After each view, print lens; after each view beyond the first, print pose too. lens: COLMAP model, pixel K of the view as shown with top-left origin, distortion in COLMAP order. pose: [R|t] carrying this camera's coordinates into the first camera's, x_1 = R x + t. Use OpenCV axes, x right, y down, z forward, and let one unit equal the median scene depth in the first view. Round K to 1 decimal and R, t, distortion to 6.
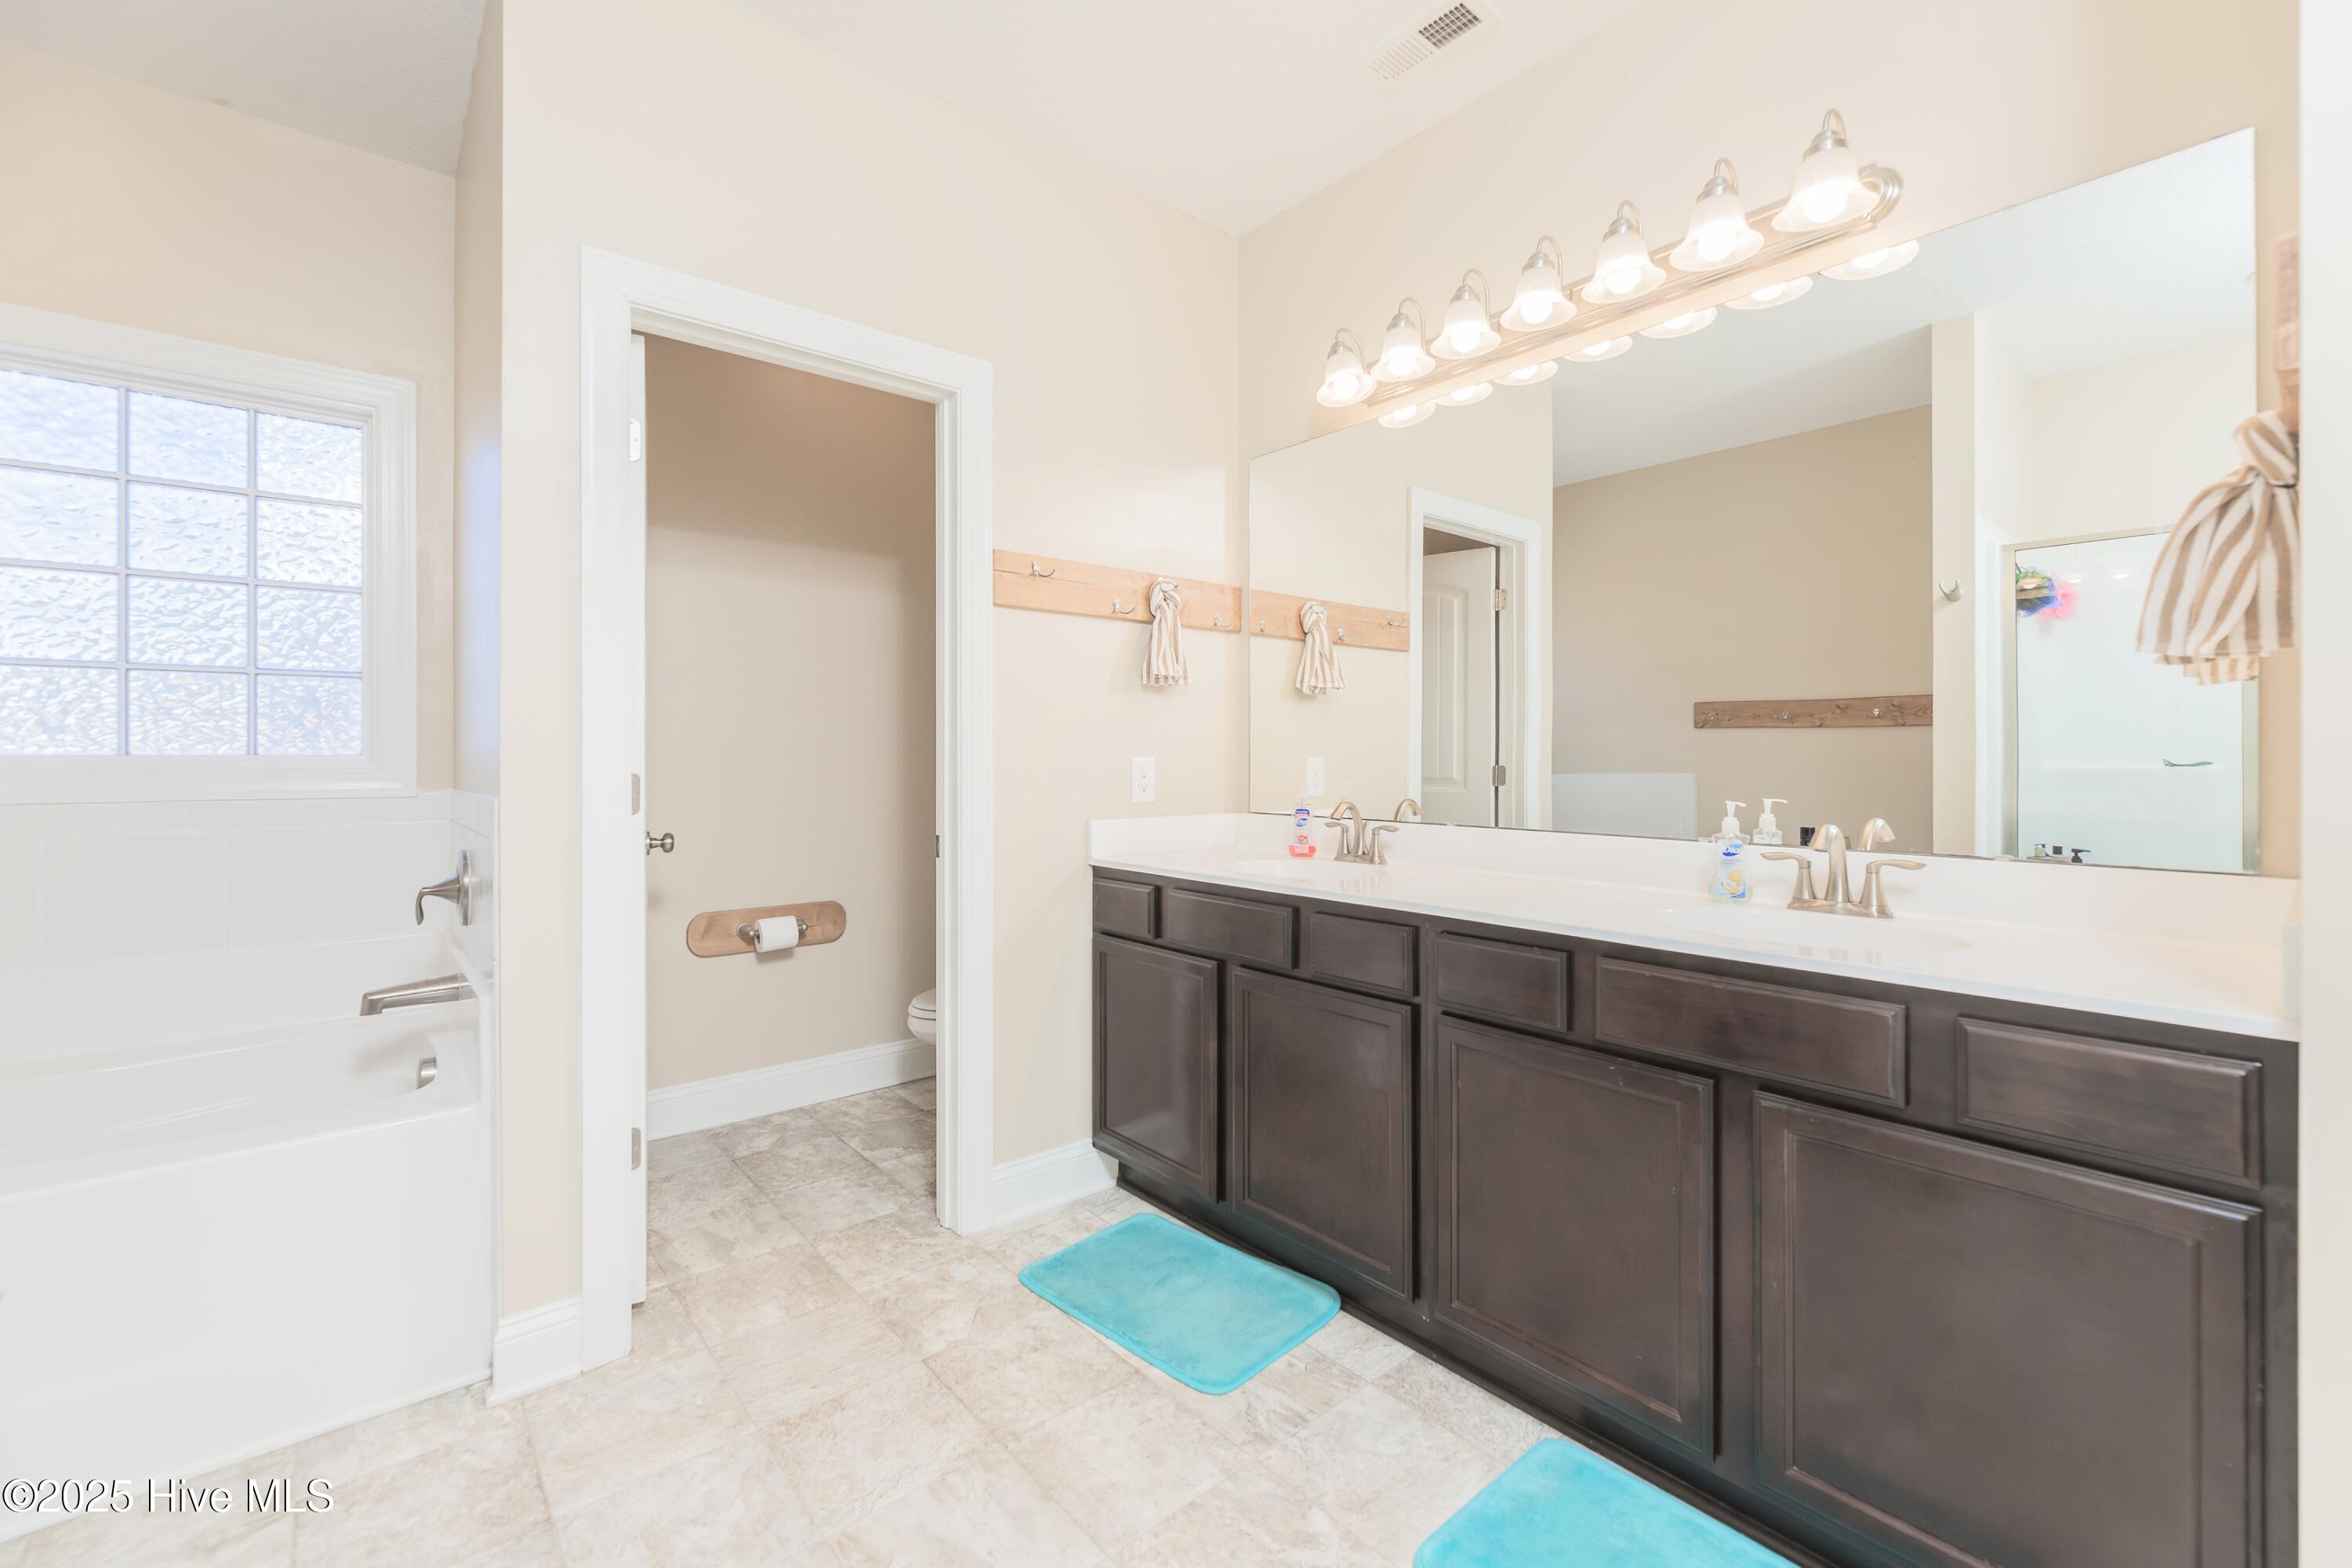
lens RADIAL K [[974.2, 0, 1166.1], [0, 974.2, 749.9], [0, 0, 1]] dist [-0.001175, -0.000209]
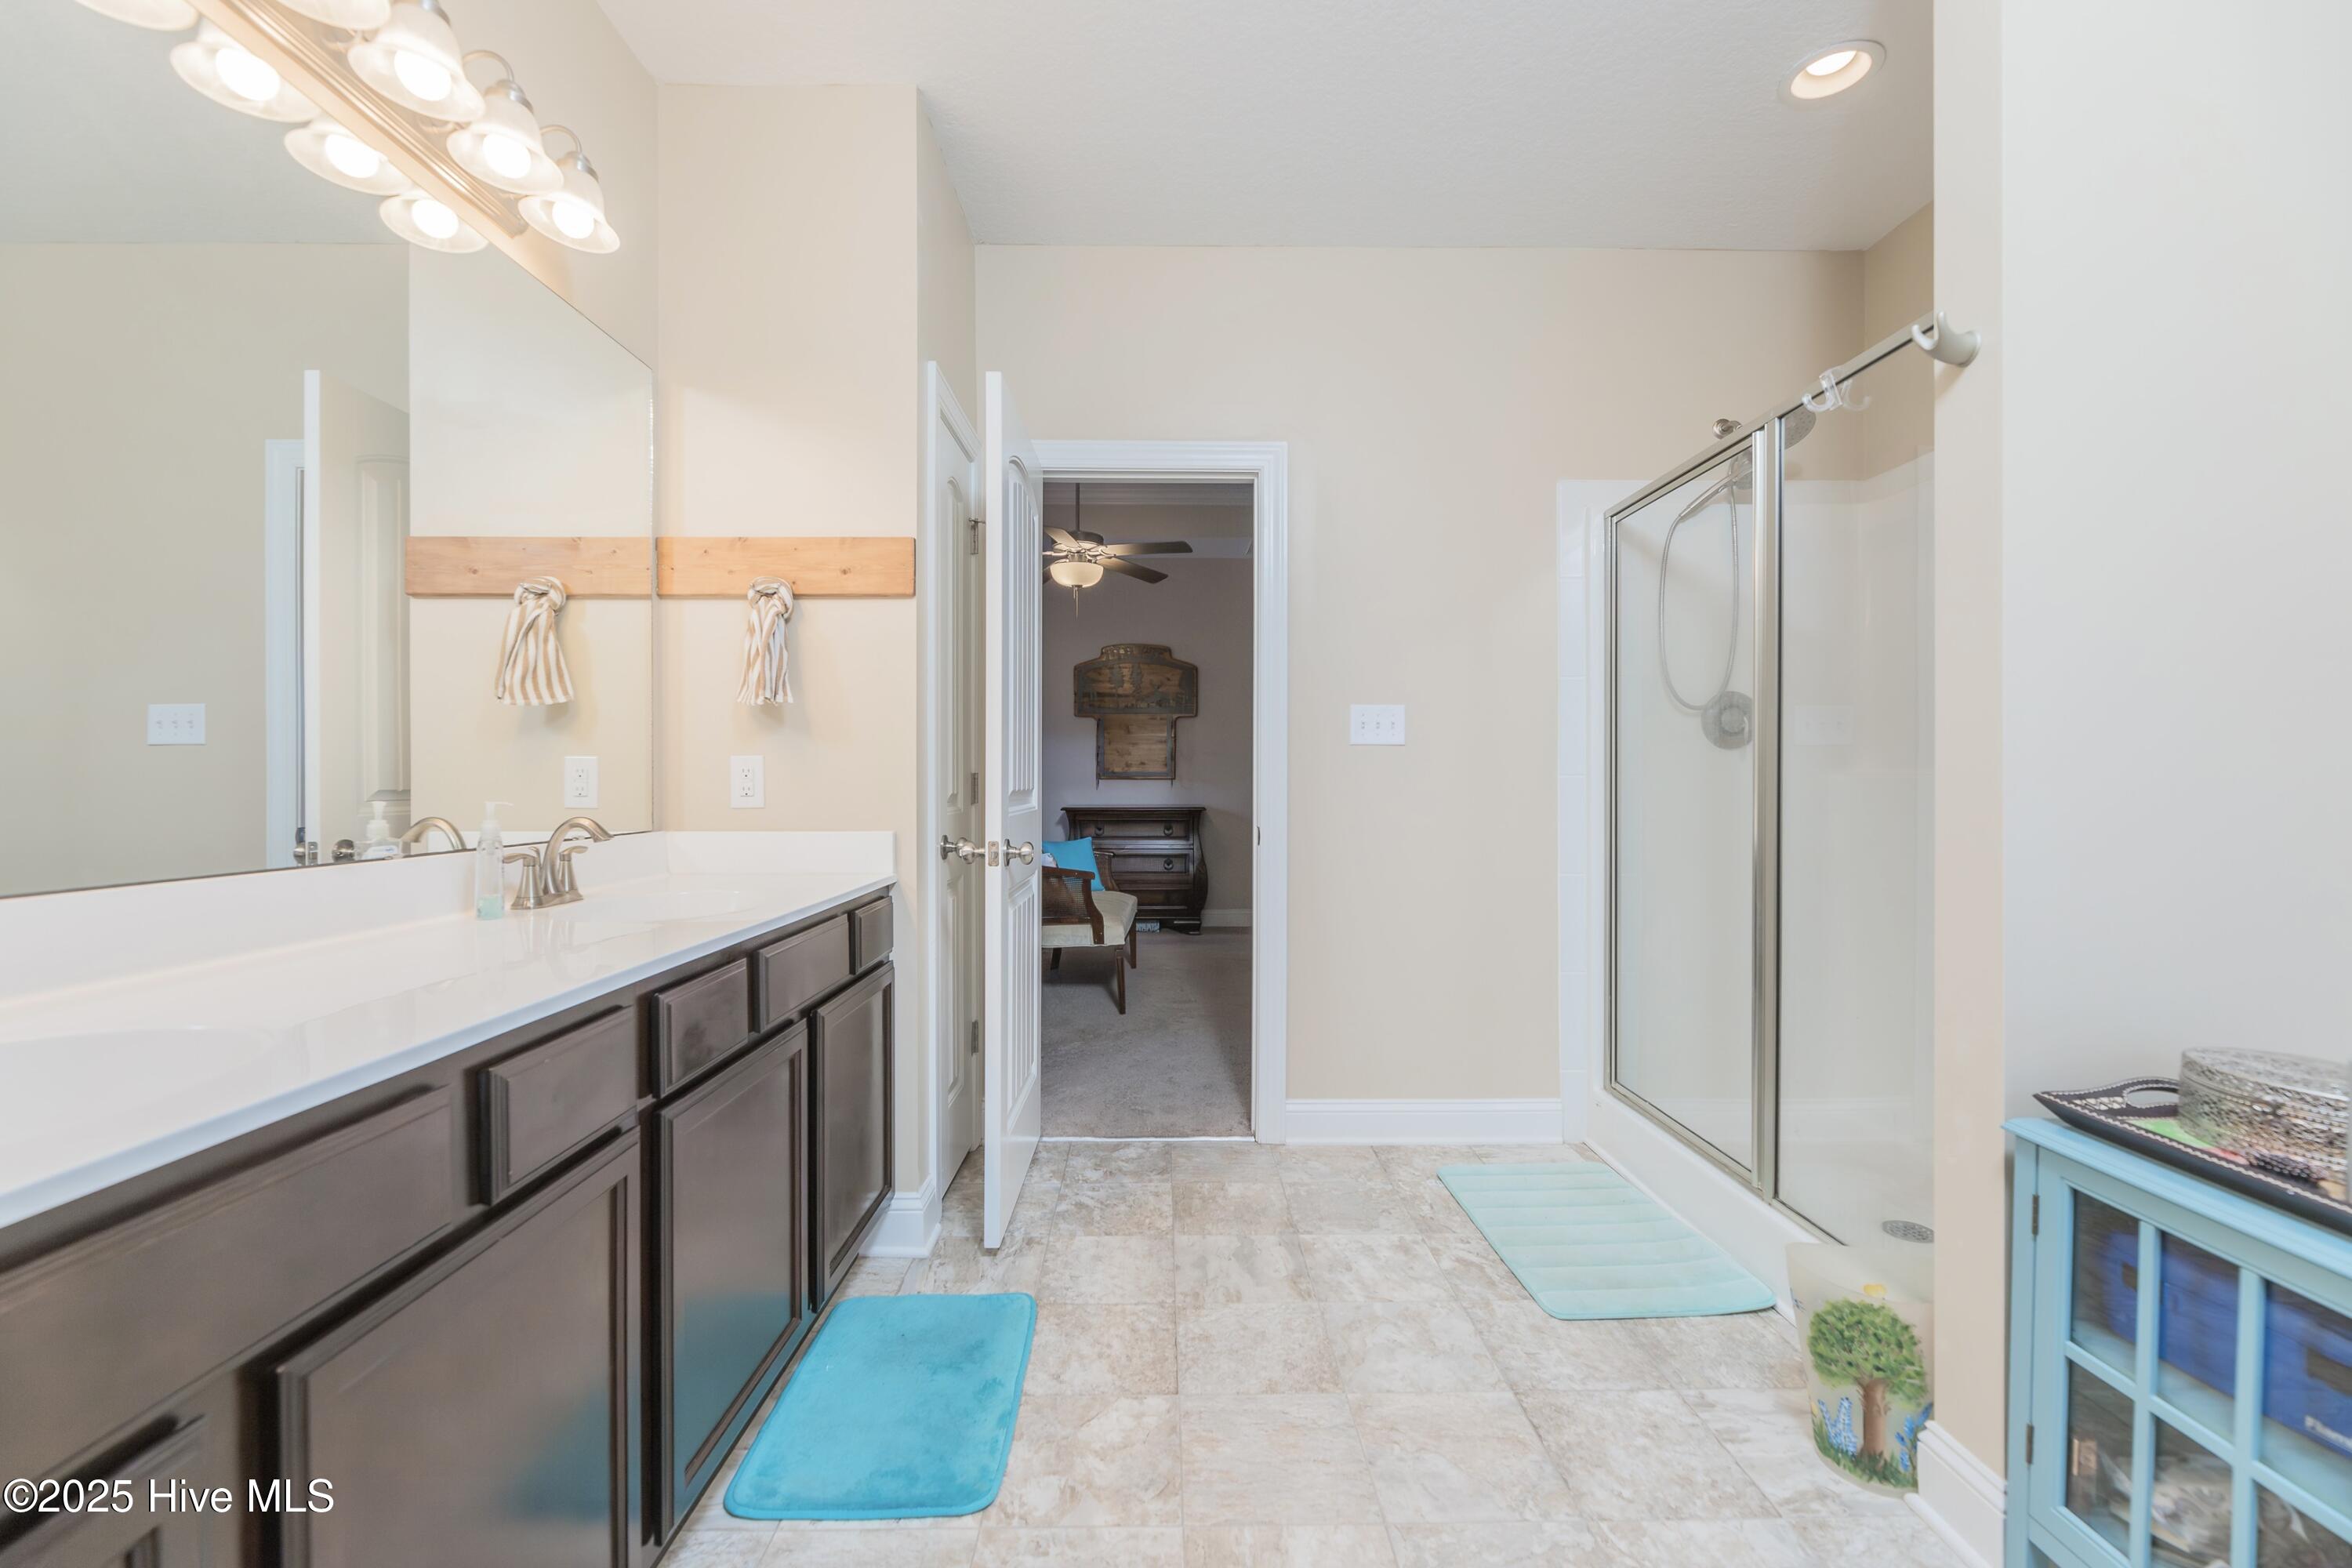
lens RADIAL K [[952.8, 0, 1173.8], [0, 952.8, 789.8], [0, 0, 1]] dist [-0.002265, 0.000057]
pose [[-0.774195, -0.008510, 0.632890, -0.932207], [-0.001763, 0.999935, 0.011289, 0.027001], [-0.632945, 0.007625, -0.774159, 1.656316]]
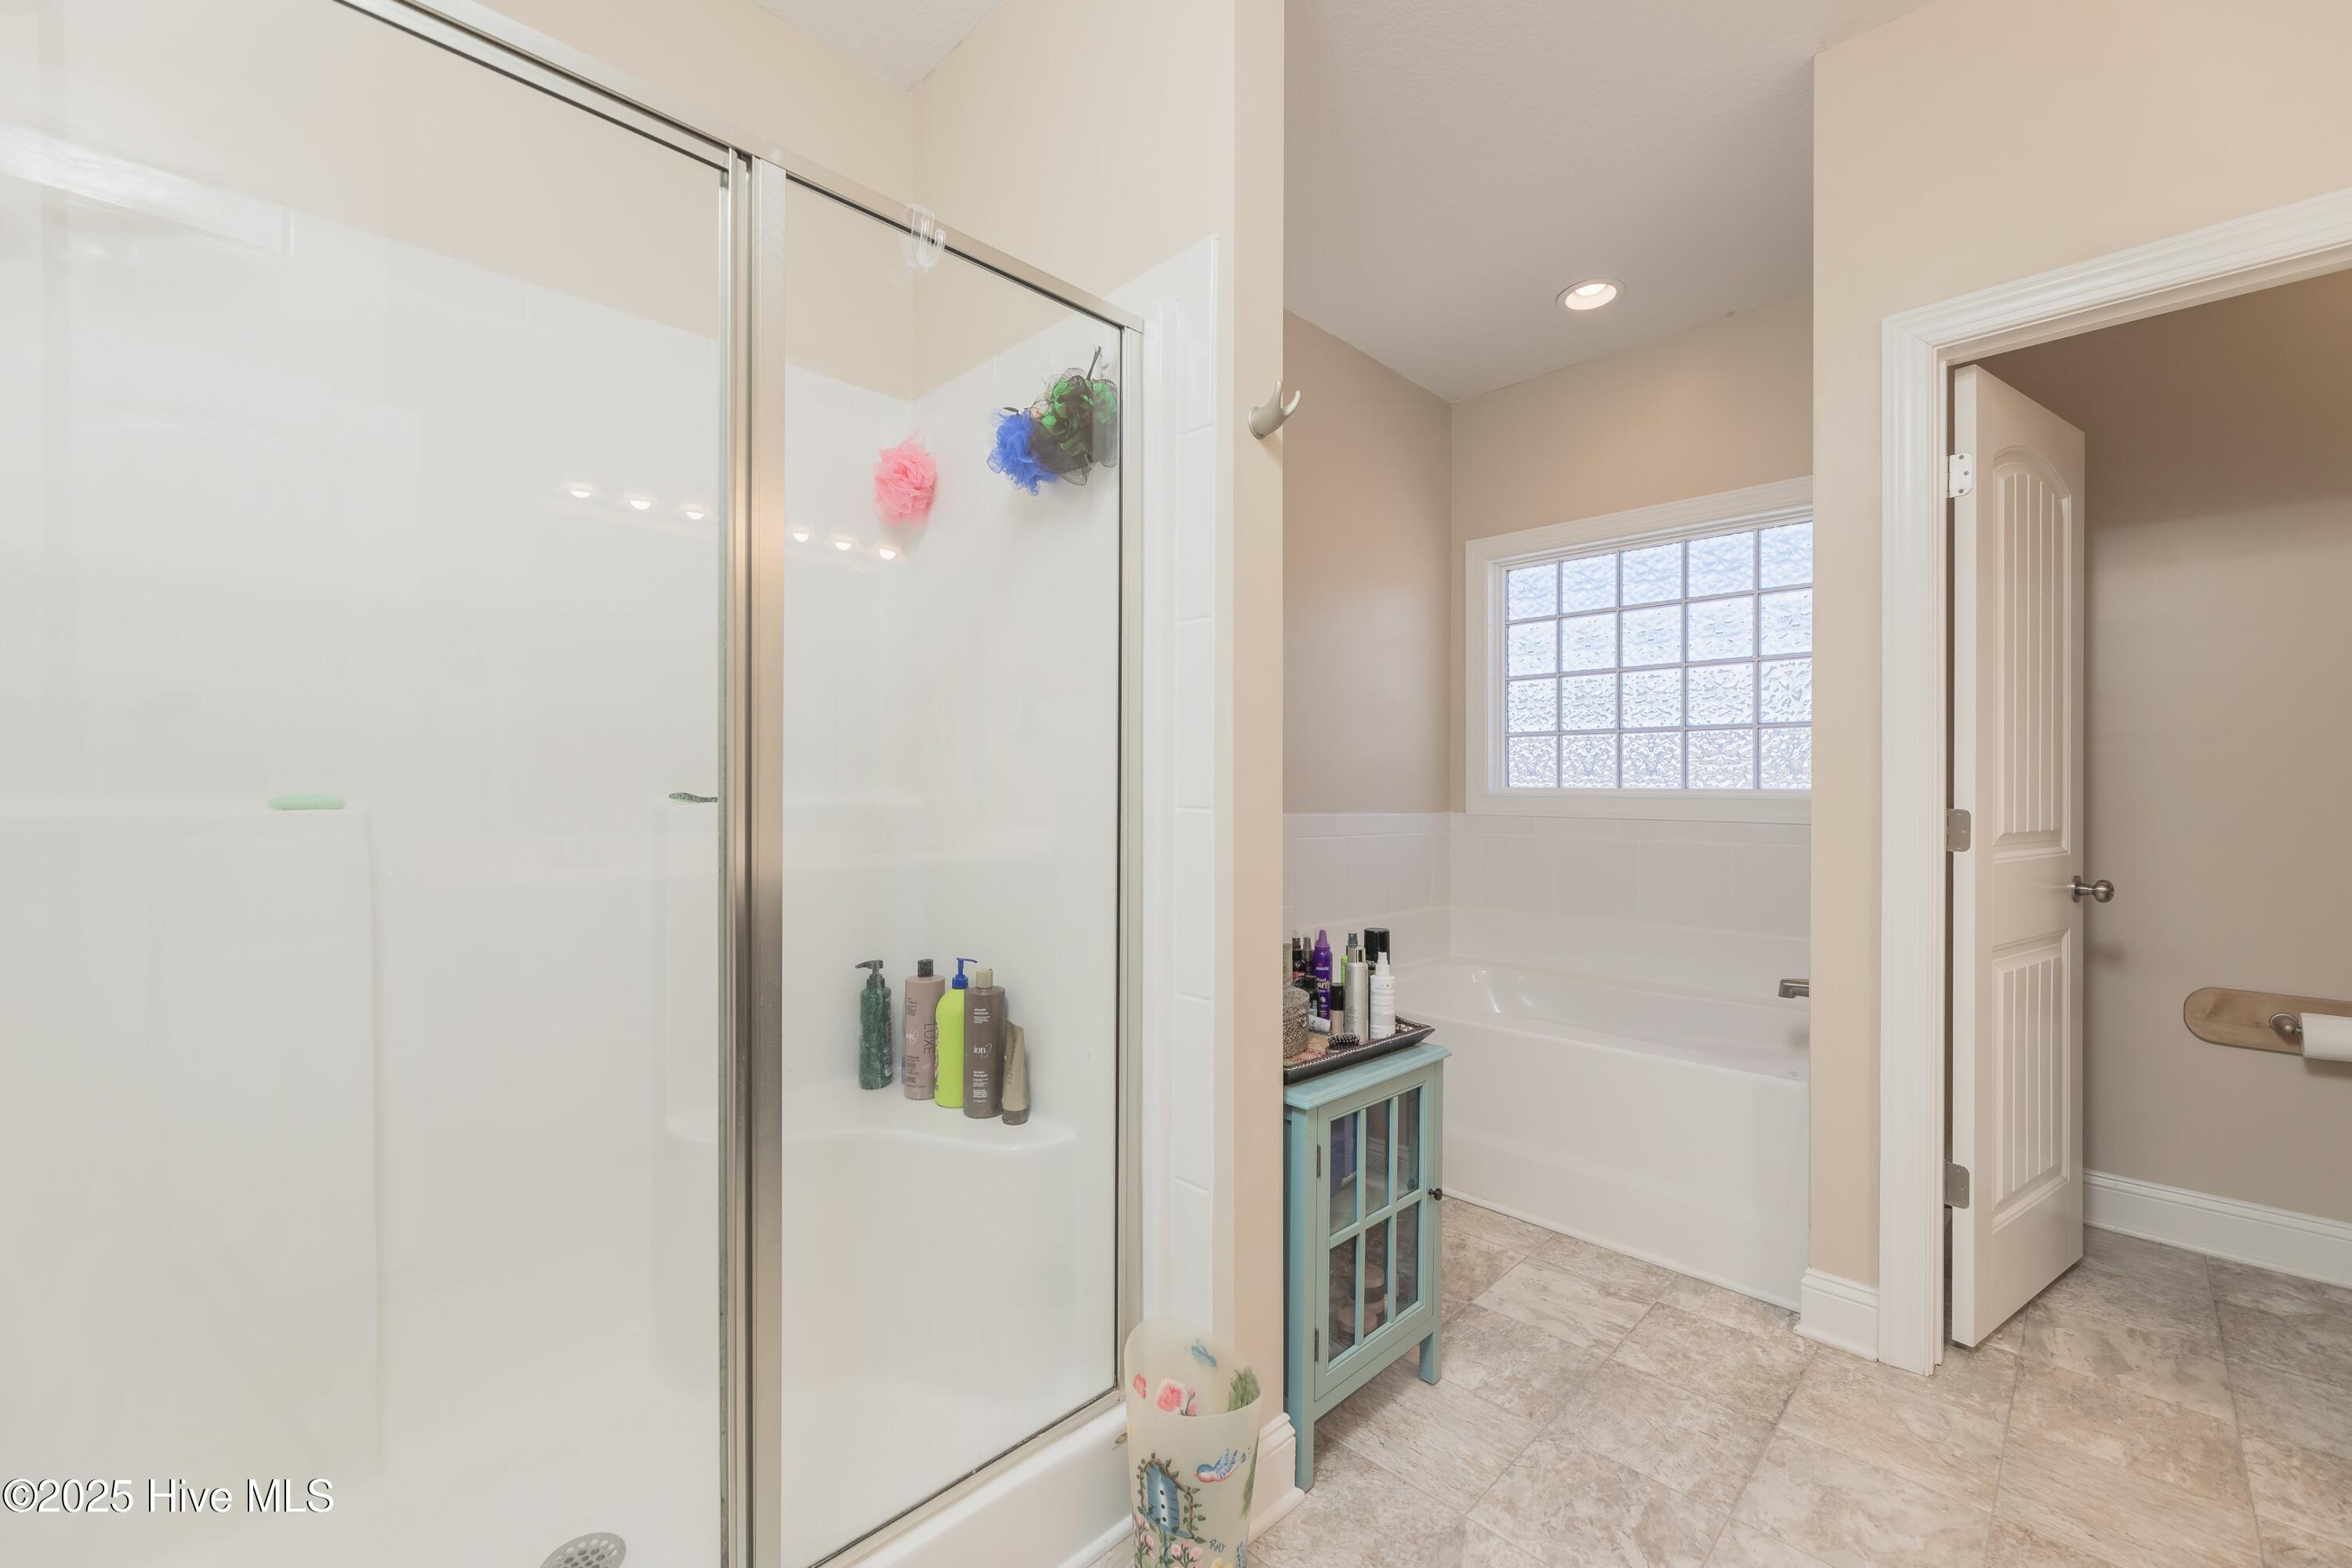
lens RADIAL K [[952.8, 0, 1173.8], [0, 952.8, 789.8], [0, 0, 1]] dist [-0.002265, 0.000057]
pose [[0.088862, 0.003937, -0.996036, 0.280993], [0.000712, 0.999992, 0.004016, 0.000507], [0.996044, -0.001066, 0.088859, 0.094035]]
